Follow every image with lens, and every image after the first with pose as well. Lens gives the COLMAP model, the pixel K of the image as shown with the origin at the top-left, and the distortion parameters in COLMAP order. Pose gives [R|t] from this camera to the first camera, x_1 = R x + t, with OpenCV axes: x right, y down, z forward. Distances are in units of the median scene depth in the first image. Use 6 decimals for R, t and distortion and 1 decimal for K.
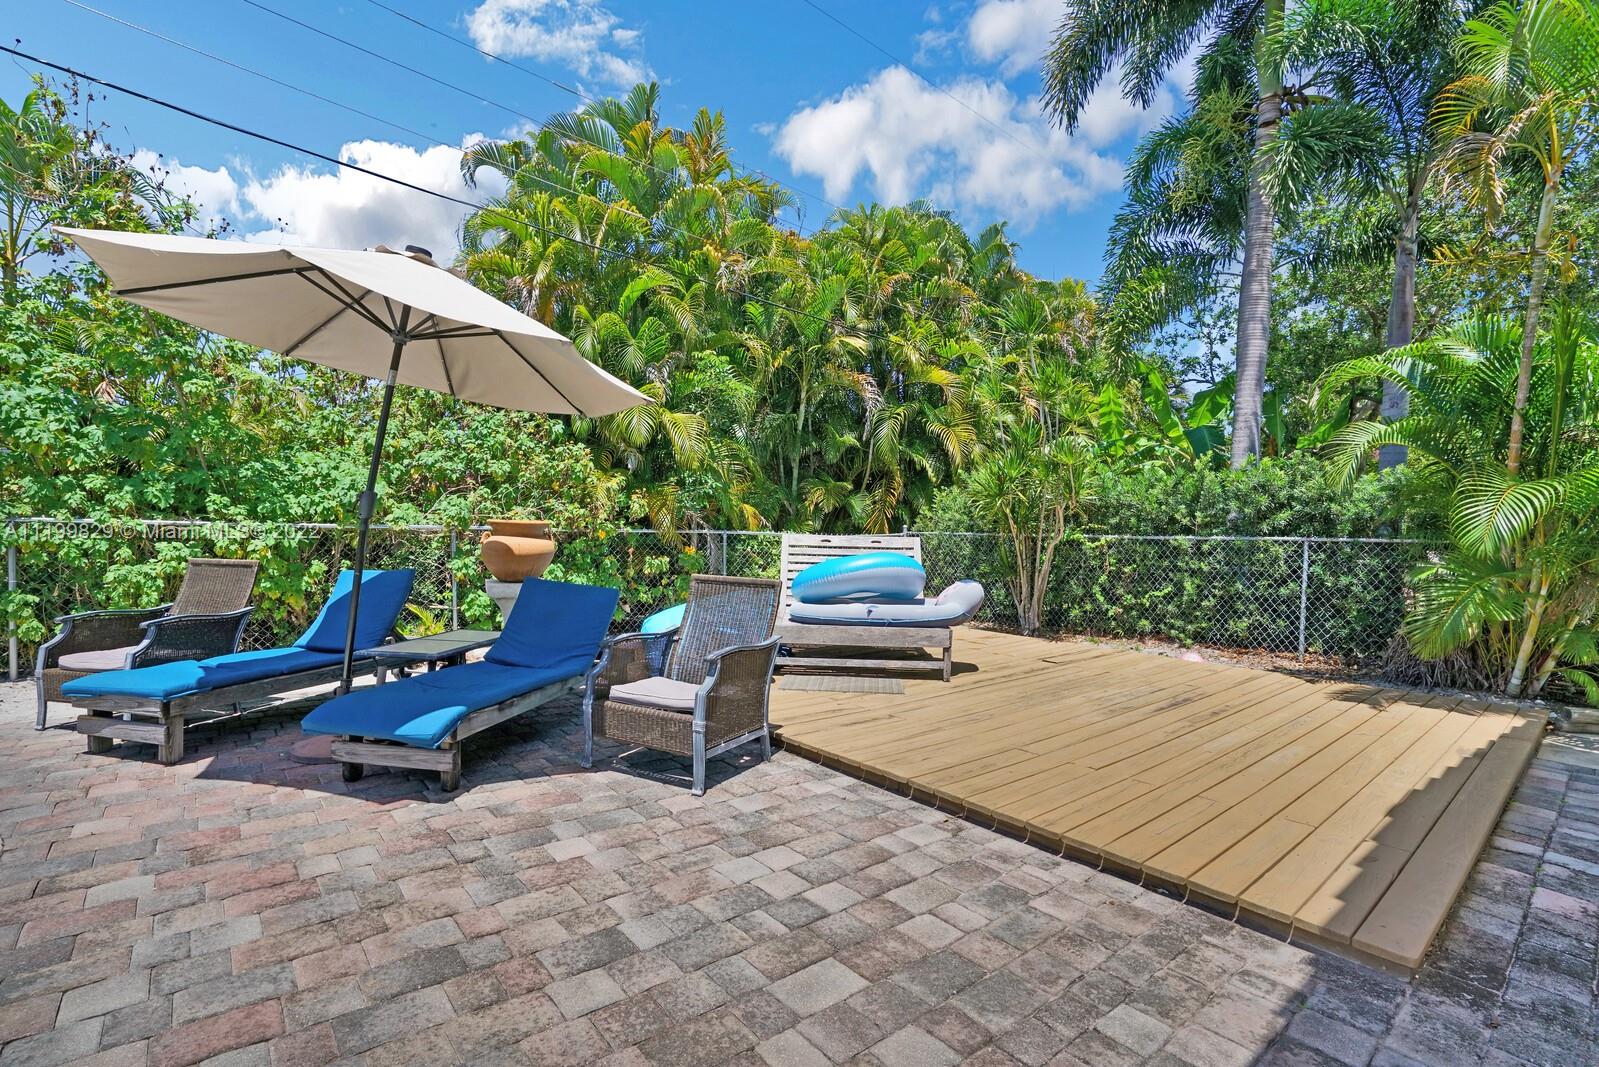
lens RADIAL K [[763.7, 0, 787.9], [0, 763.7, 536.0], [0, 0, 1]] dist [-0.056498, 0.018922]
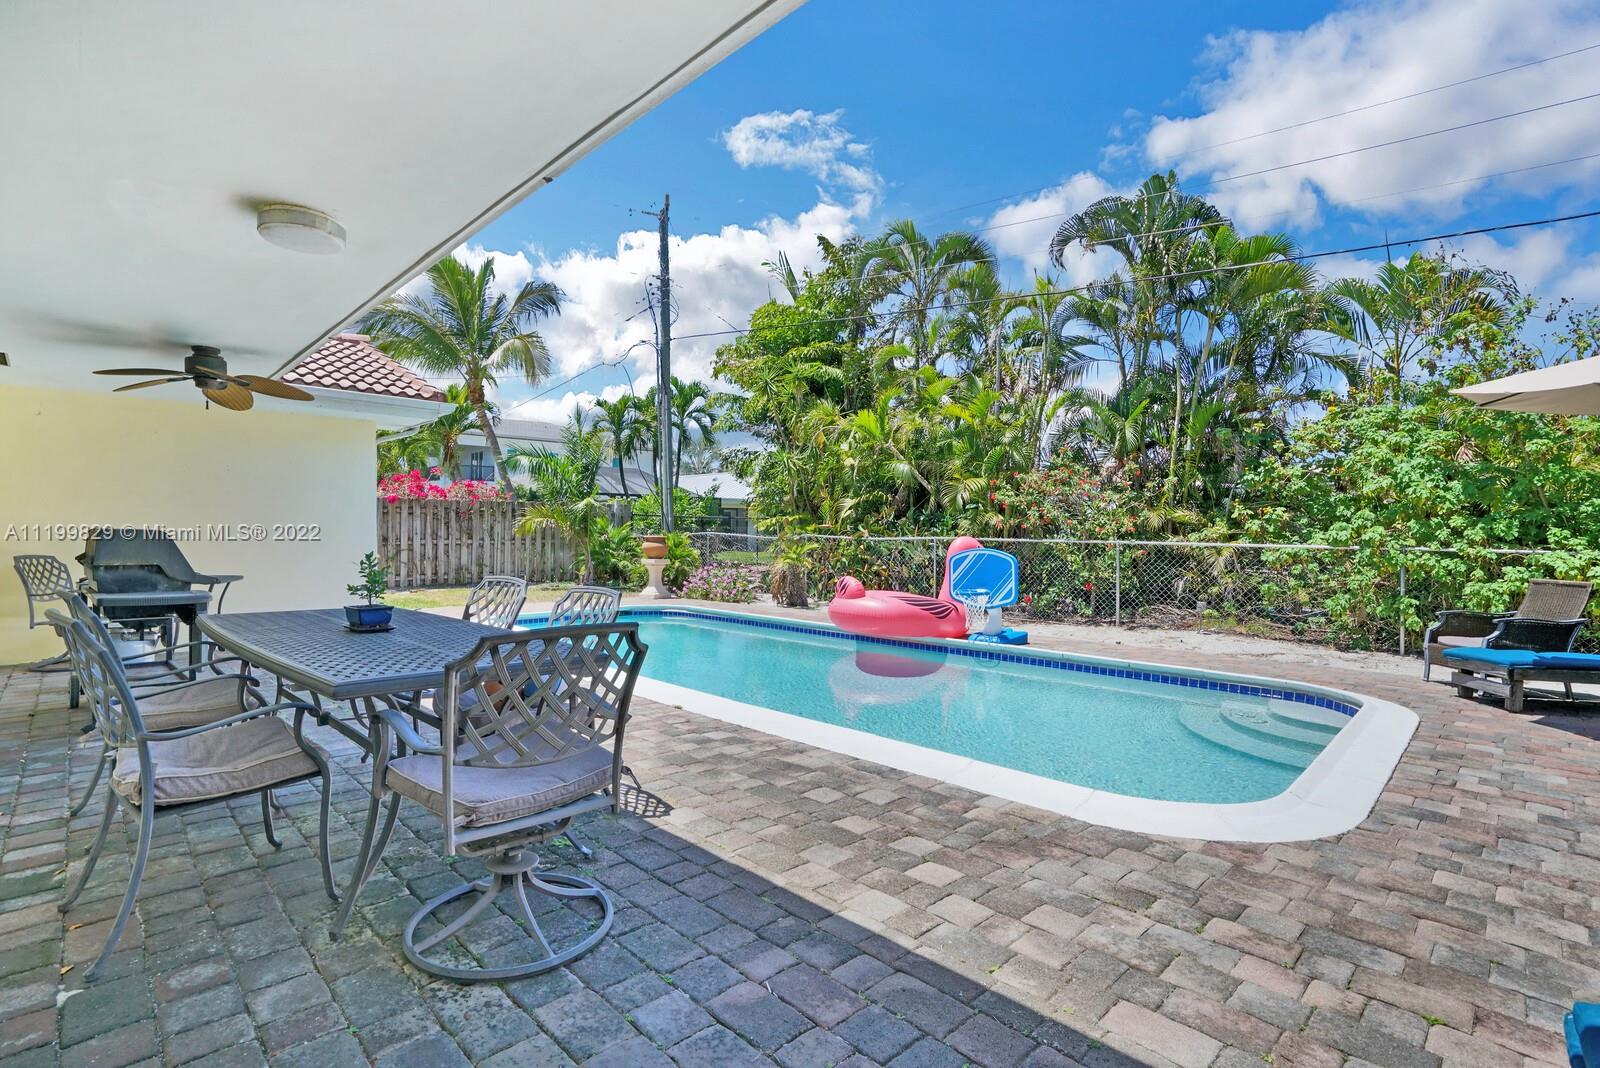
lens RADIAL K [[764.2, 0, 788.4], [0, 764.2, 536.5], [0, 0, 1]] dist [-0.056498, 0.018922]
pose [[0.099137, -0.013808, -0.994978, 0.321781], [-0.024111, 0.999577, -0.016274, 0.007444], [0.994782, 0.025603, 0.098763, -0.393094]]
